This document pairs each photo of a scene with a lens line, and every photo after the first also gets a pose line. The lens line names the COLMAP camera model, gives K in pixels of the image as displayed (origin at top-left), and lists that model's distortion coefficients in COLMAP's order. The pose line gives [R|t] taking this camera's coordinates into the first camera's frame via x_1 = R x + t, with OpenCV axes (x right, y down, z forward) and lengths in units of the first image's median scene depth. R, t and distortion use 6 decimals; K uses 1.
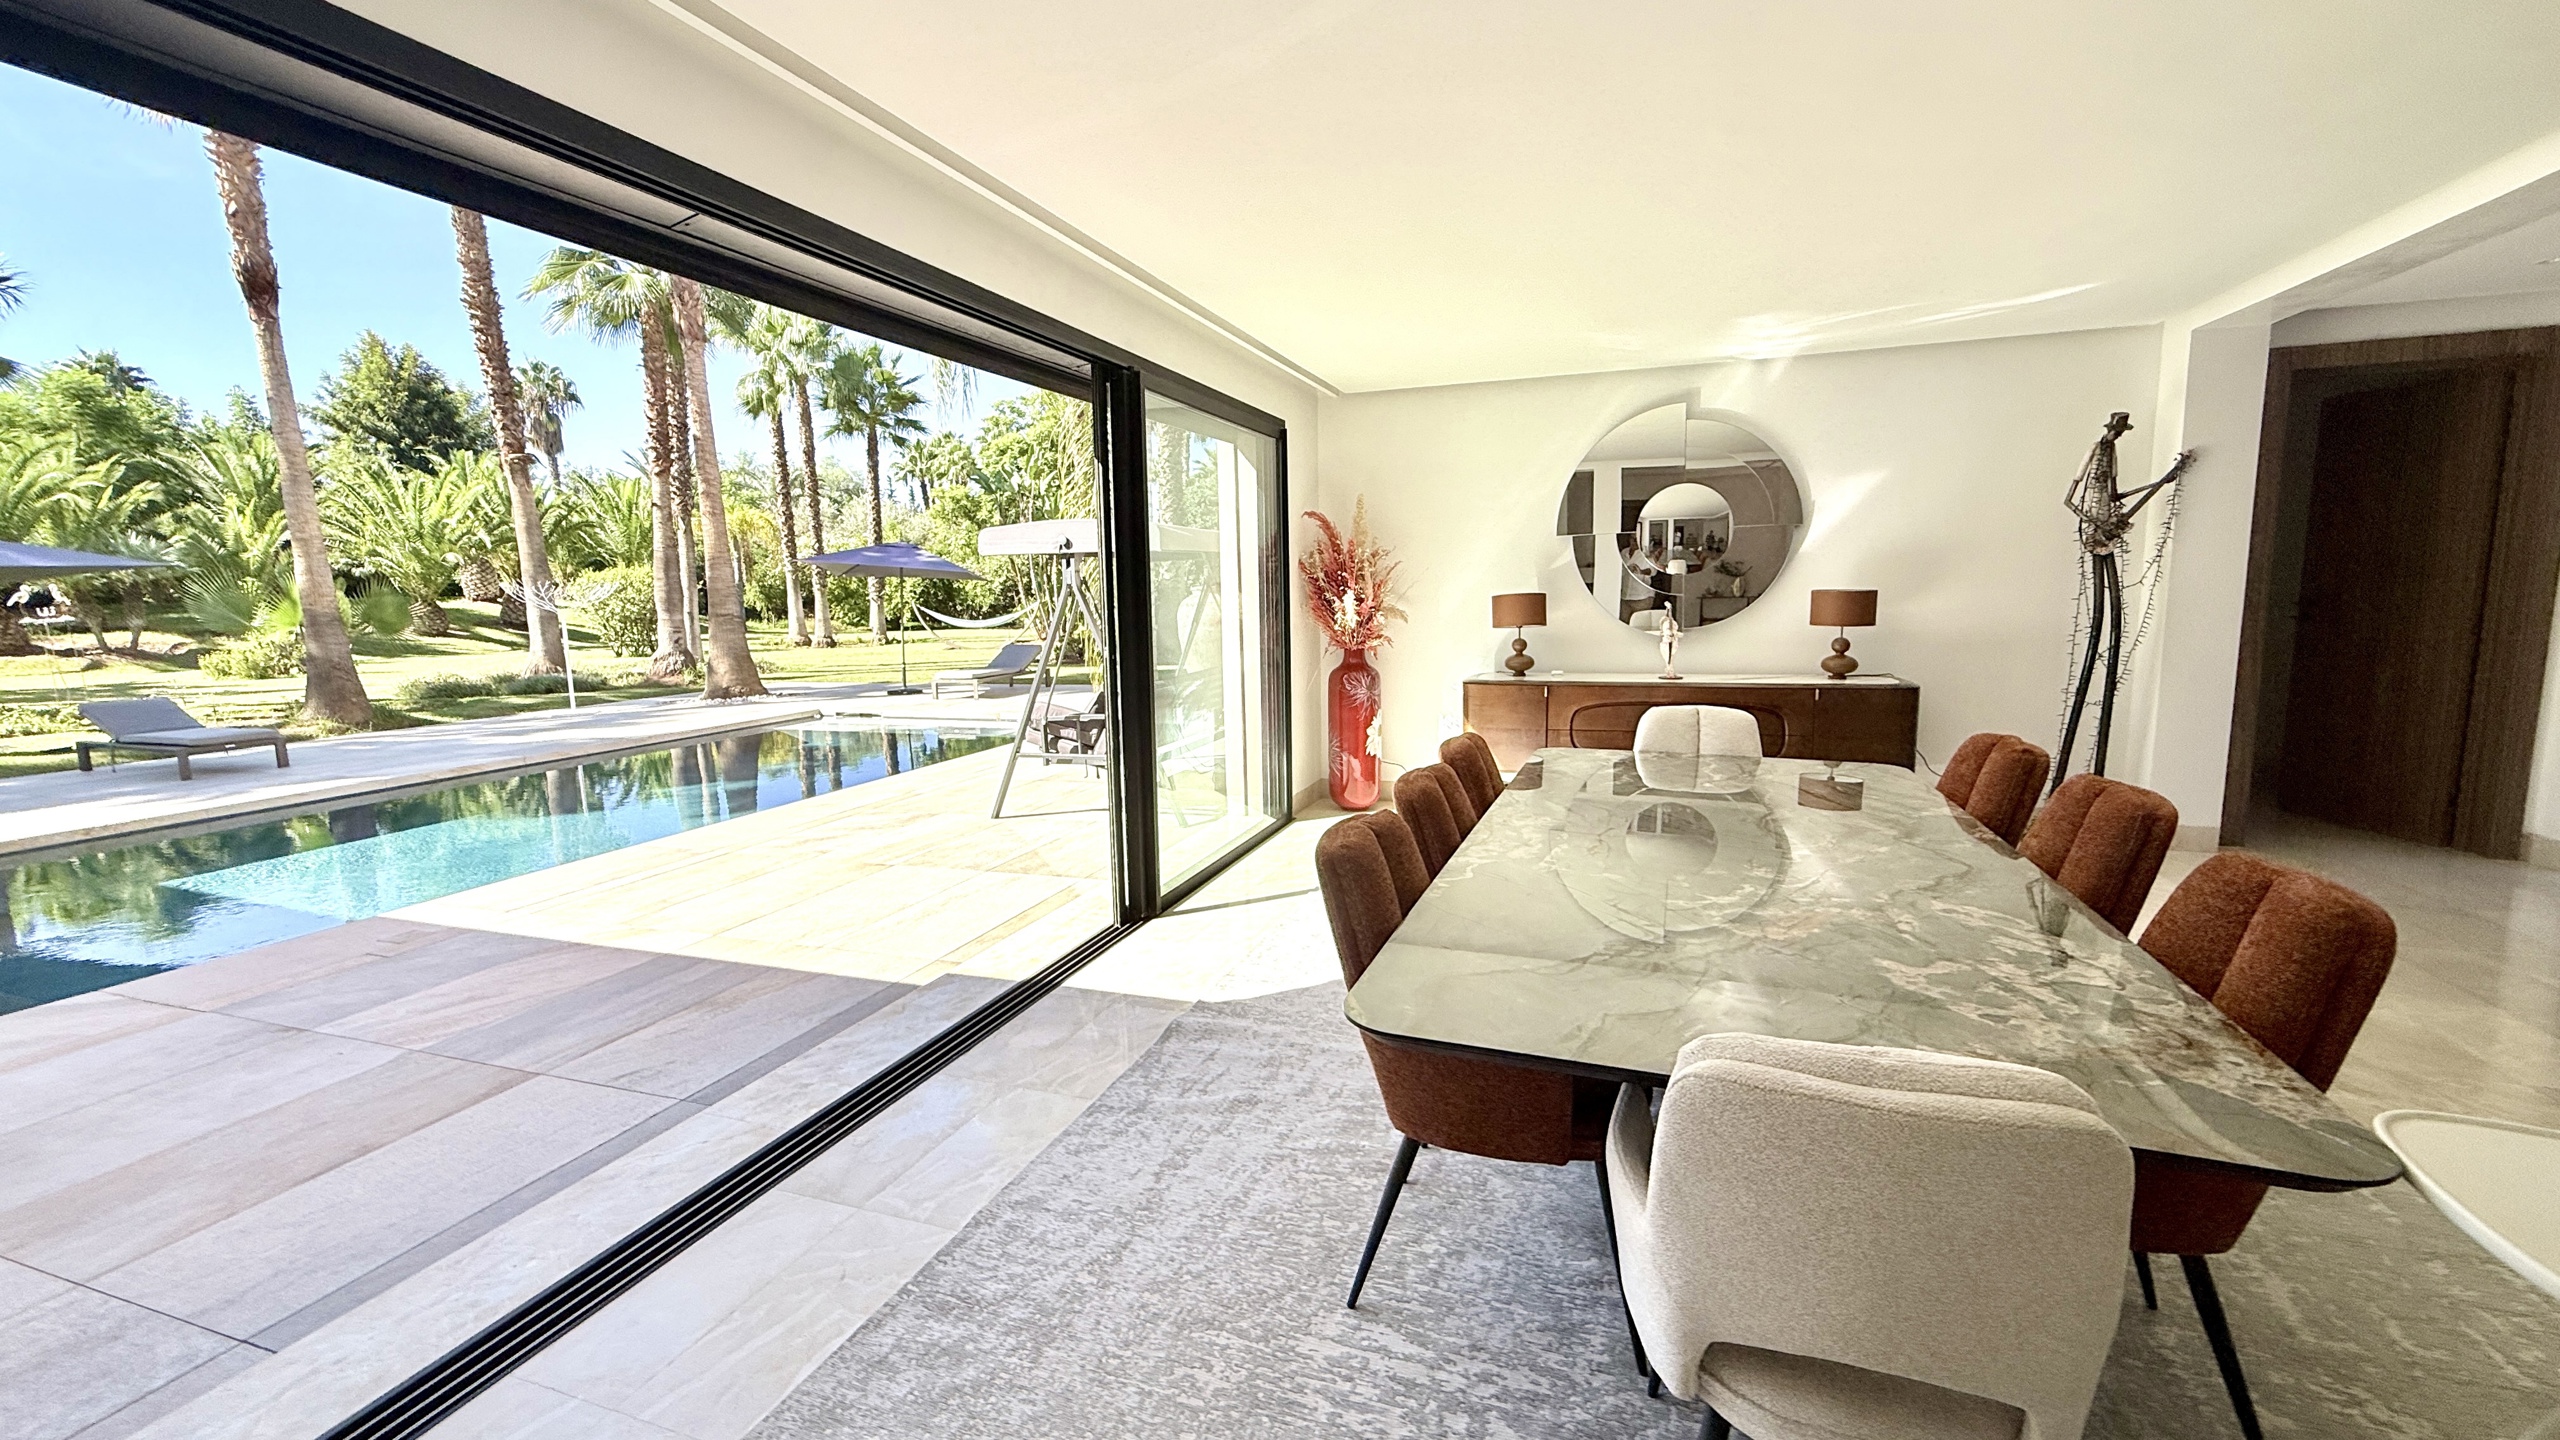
lens RADIAL K [[1023.2, 0, 1269.2], [0, 1023.2, 717.2], [0, 0, 1]] dist [0.000300, 0.000193]
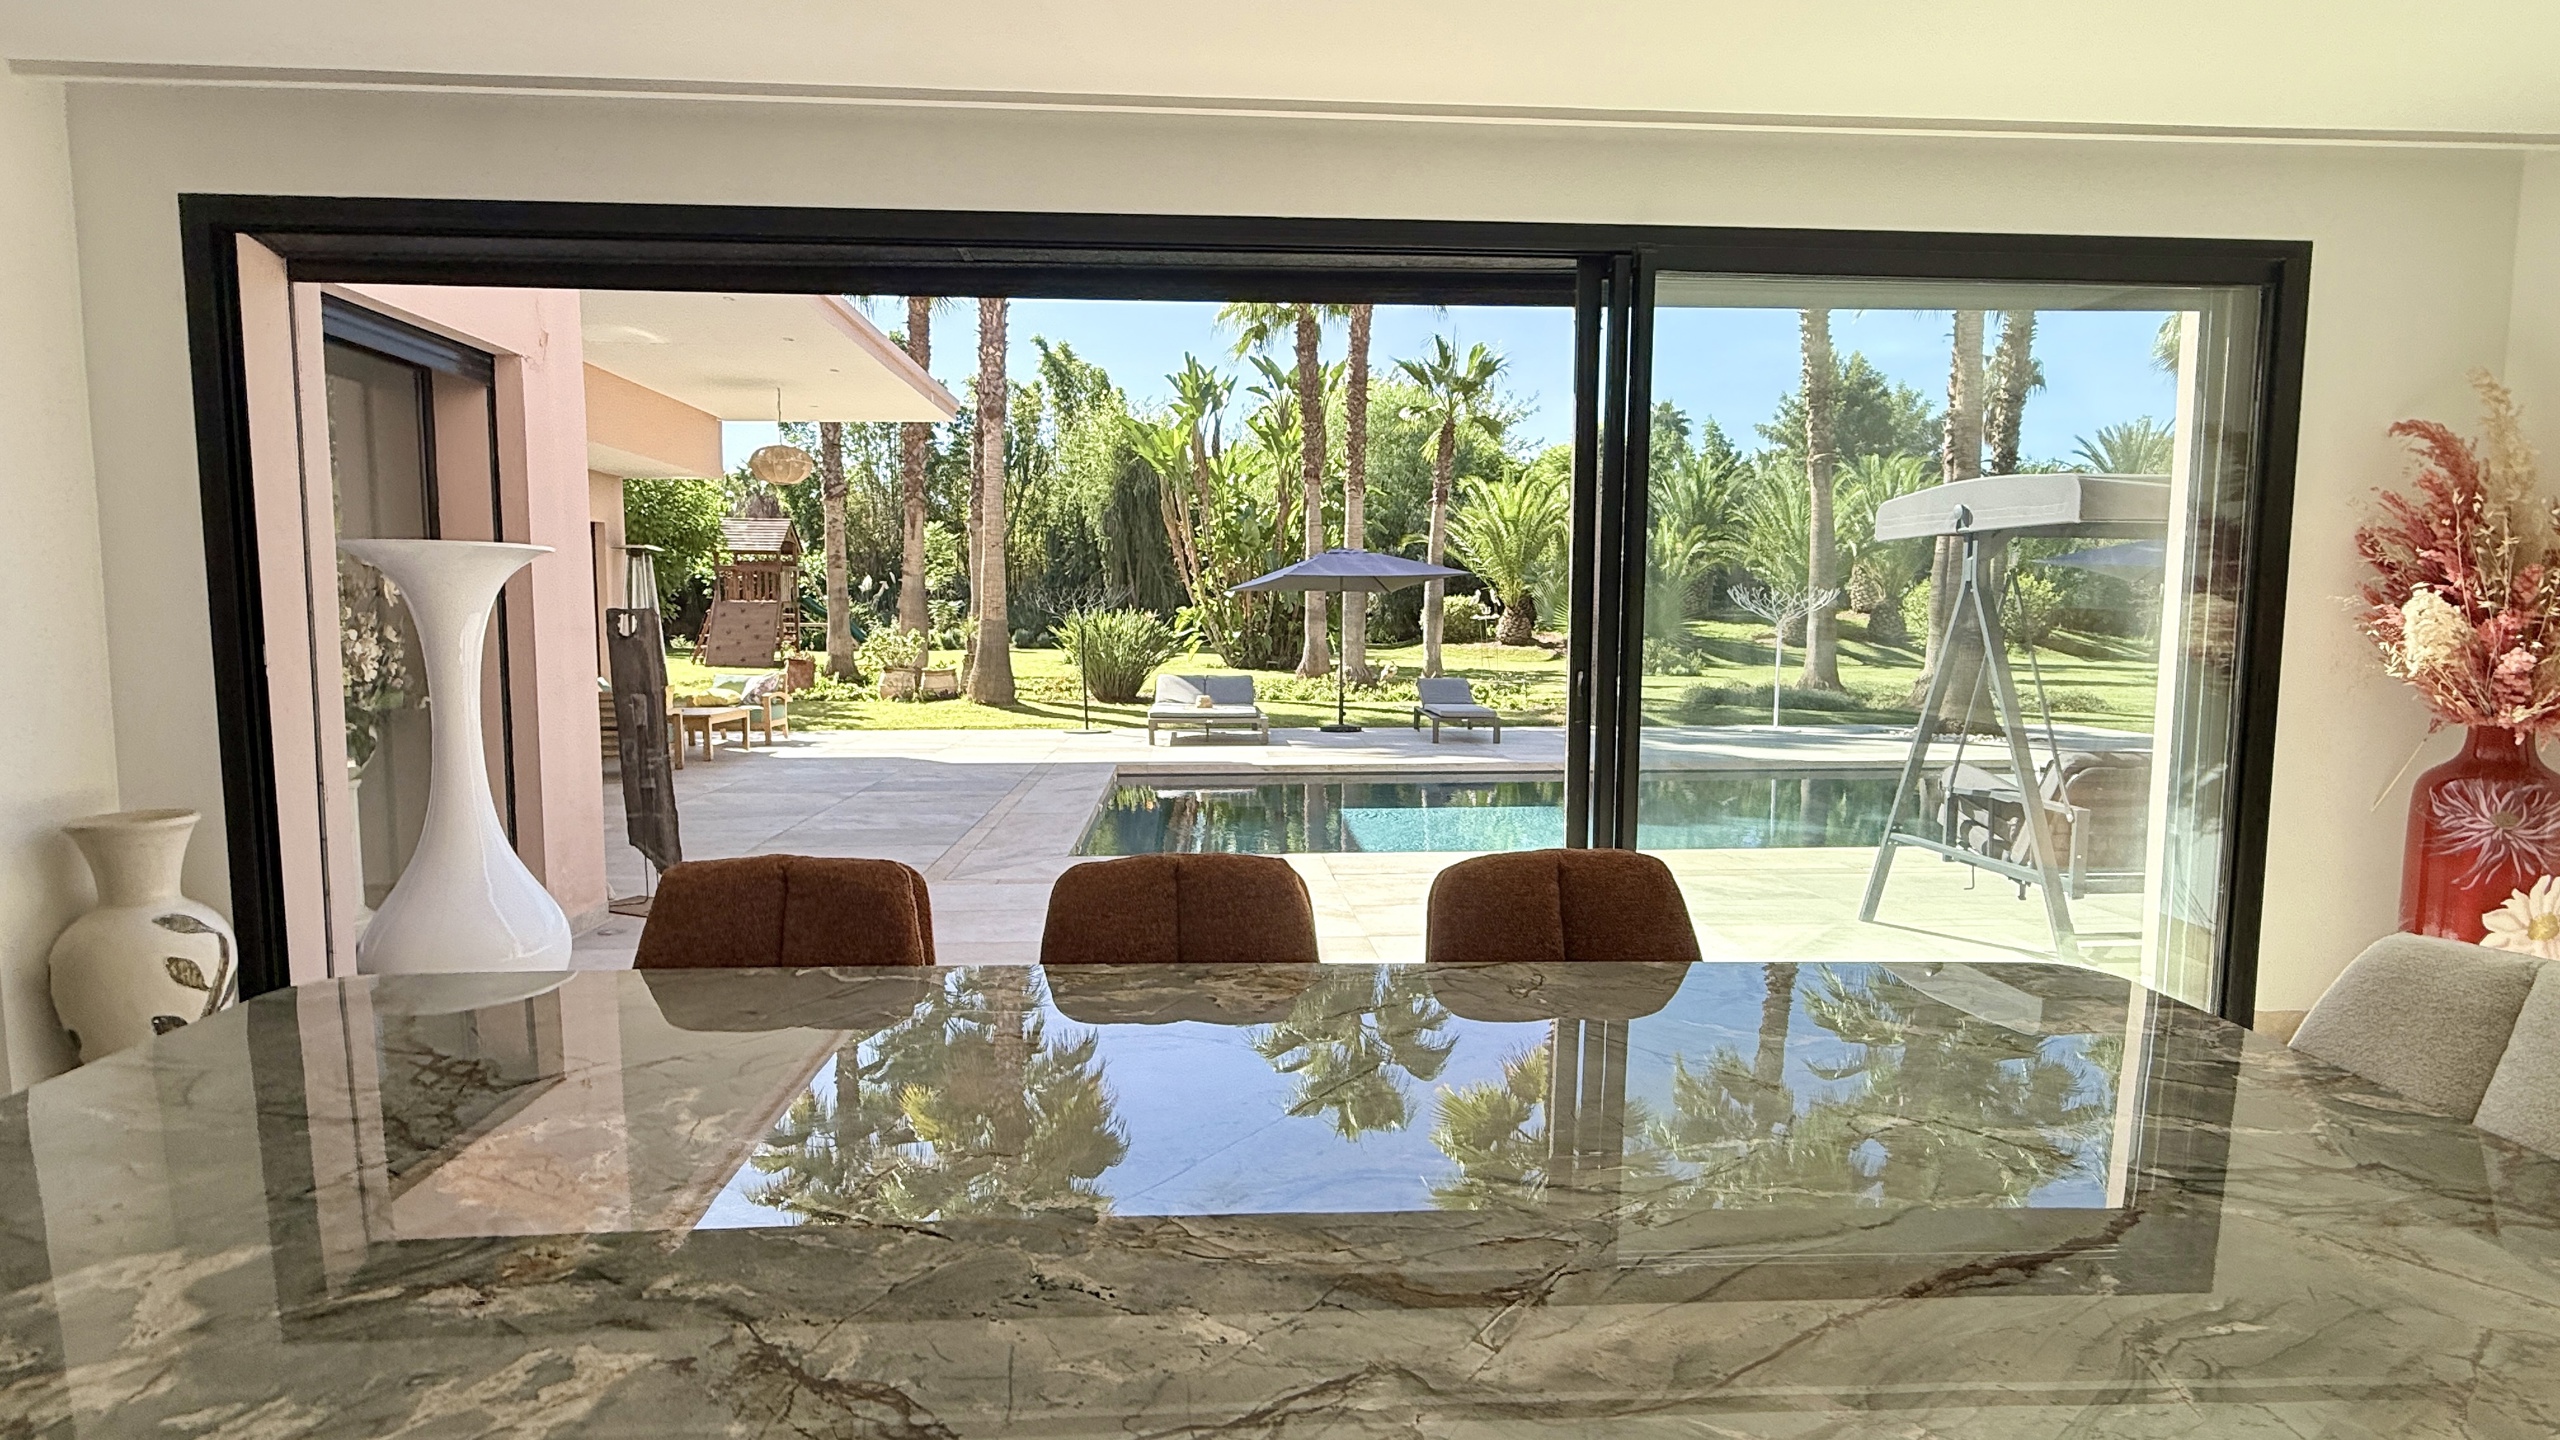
lens RADIAL K [[1241.1, 0, 1280.0], [0, 1241.1, 720.0], [0, 0, 1]] dist [0.000212, -0.000387]
pose [[0.394438, 0.100039, -0.913461, 0.381107], [-0.130764, 0.990051, 0.051961, -0.032047], [0.909571, 0.098953, 0.403596, 0.343623]]
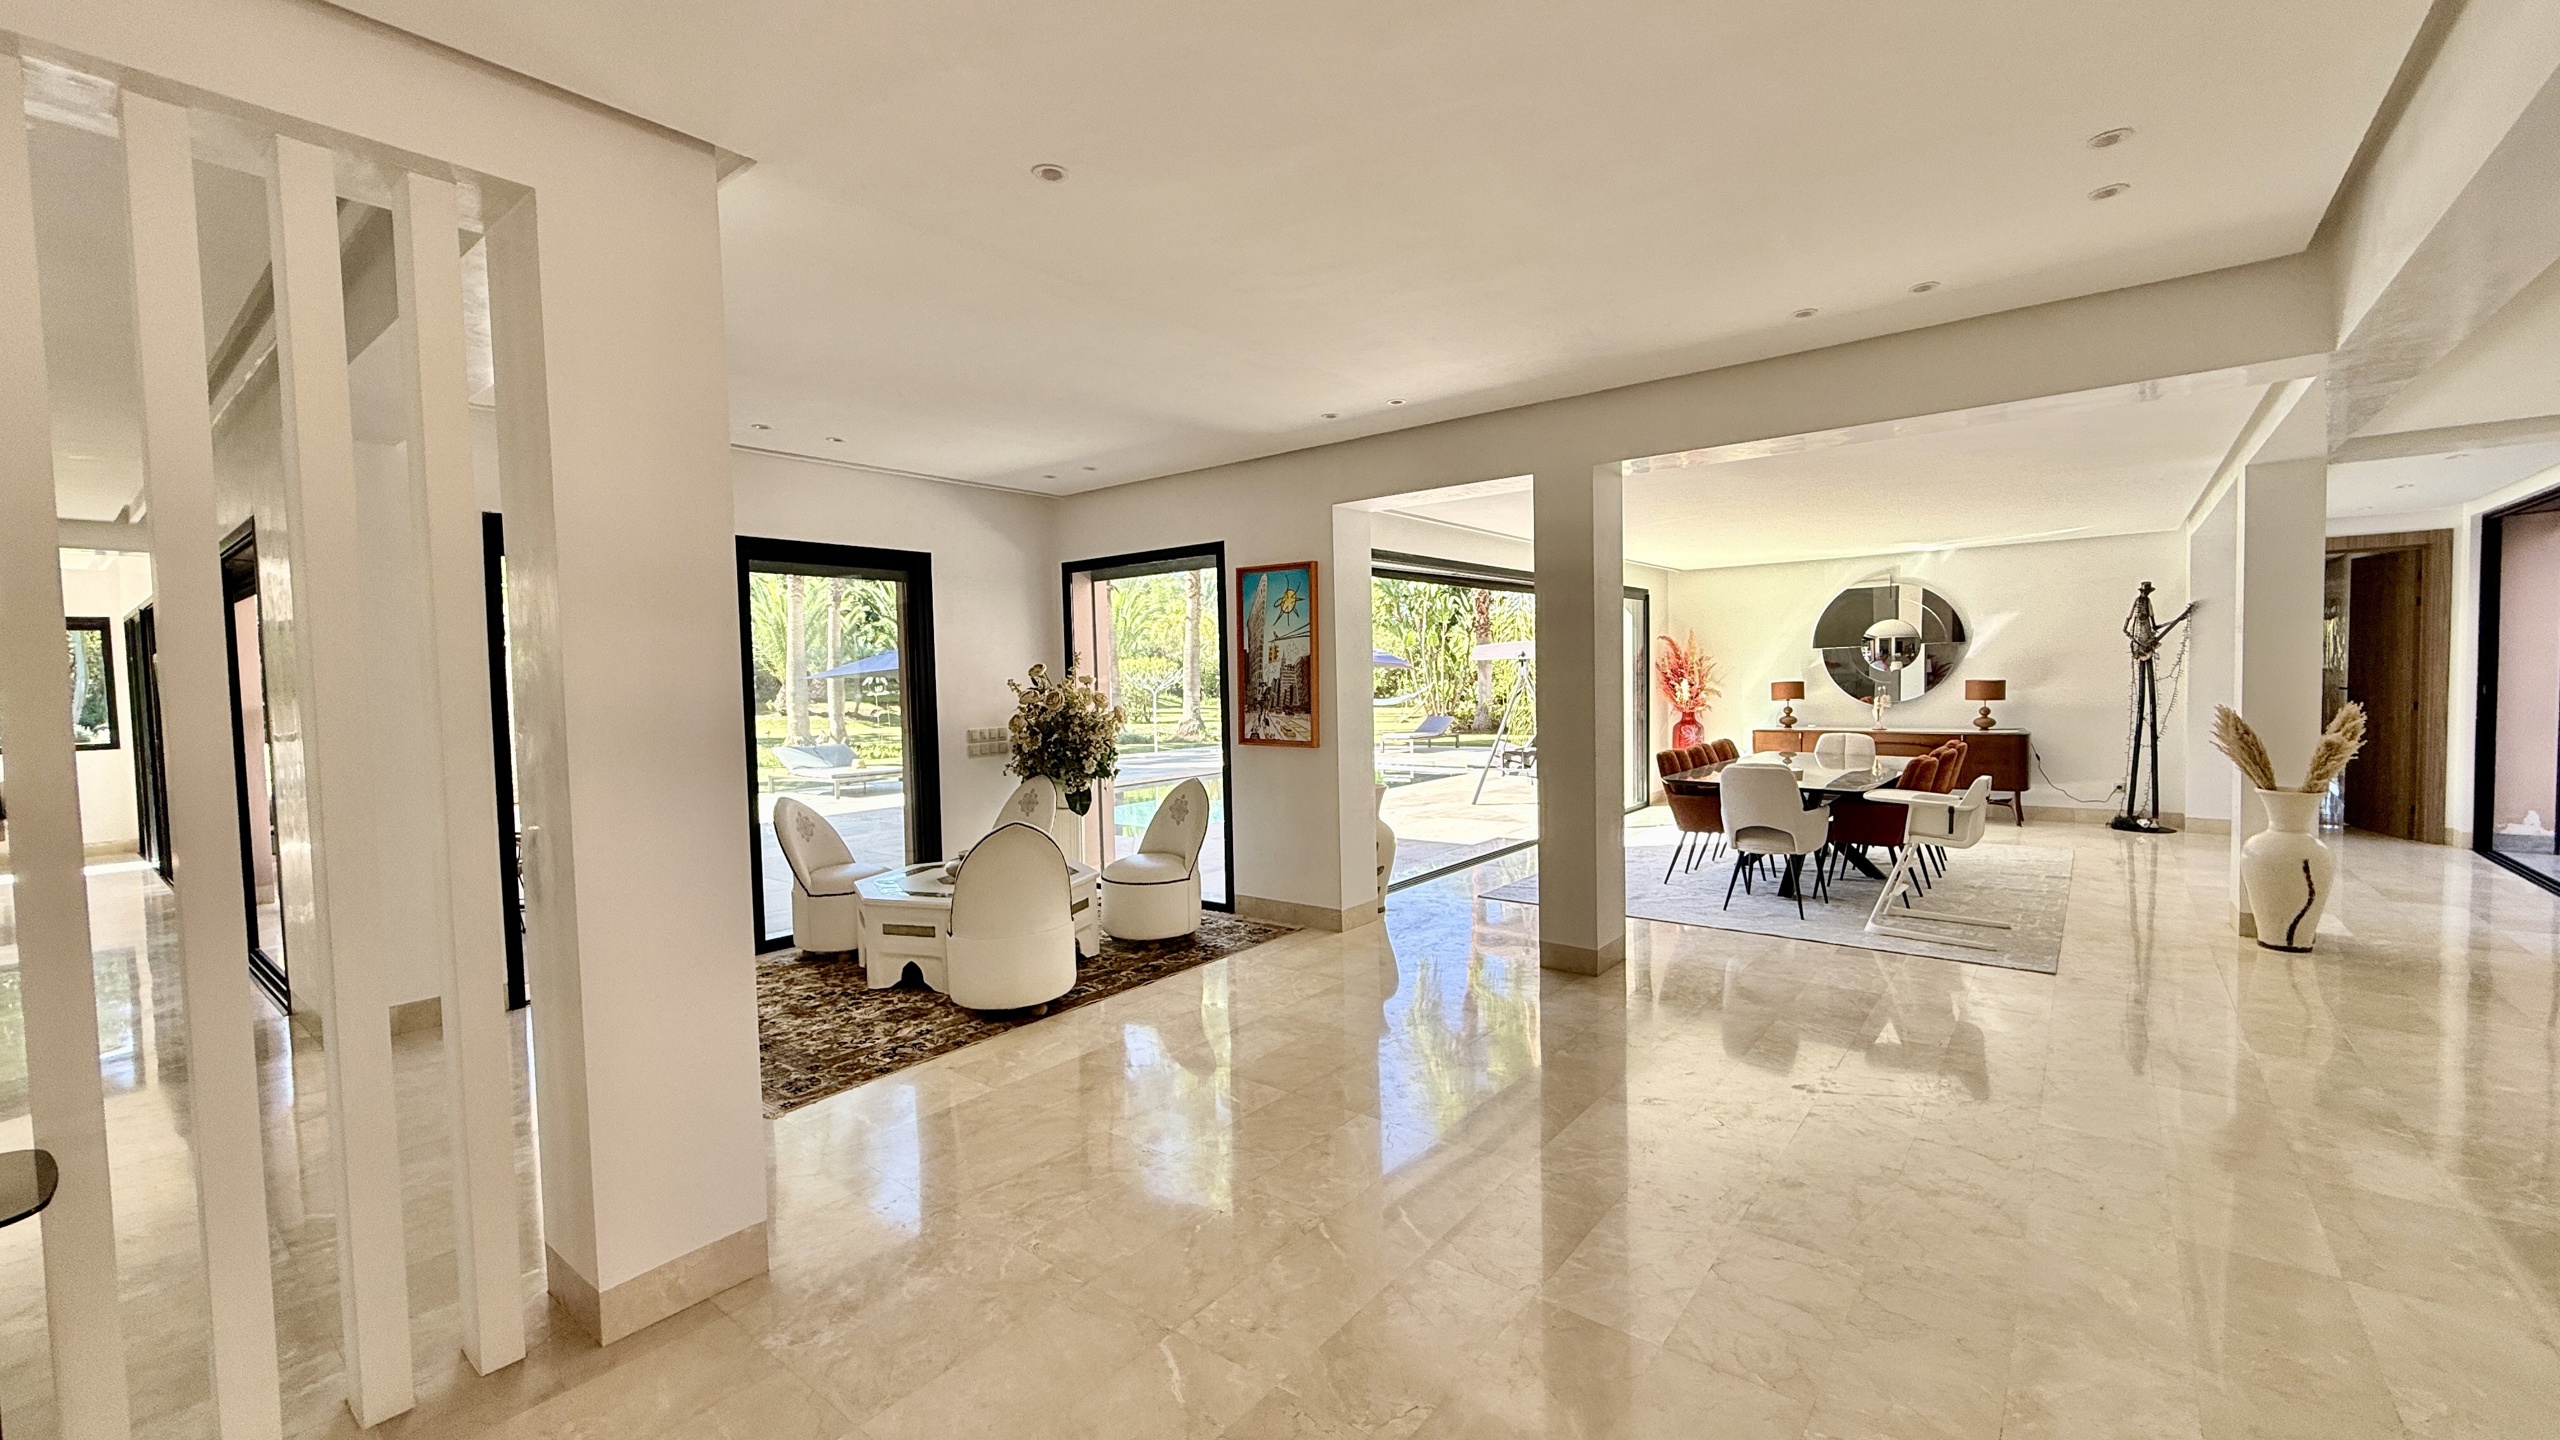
lens RADIAL K [[1023.2, 0, 1269.2], [0, 1023.2, 717.2], [0, 0, 1]] dist [0.000300, 0.000193]
pose [[0.944252, 0.013118, -0.328962, -0.020748], [-0.039380, 0.996532, -0.073297, 0.107278], [0.326860, 0.082165, 0.941494, -0.965533]]
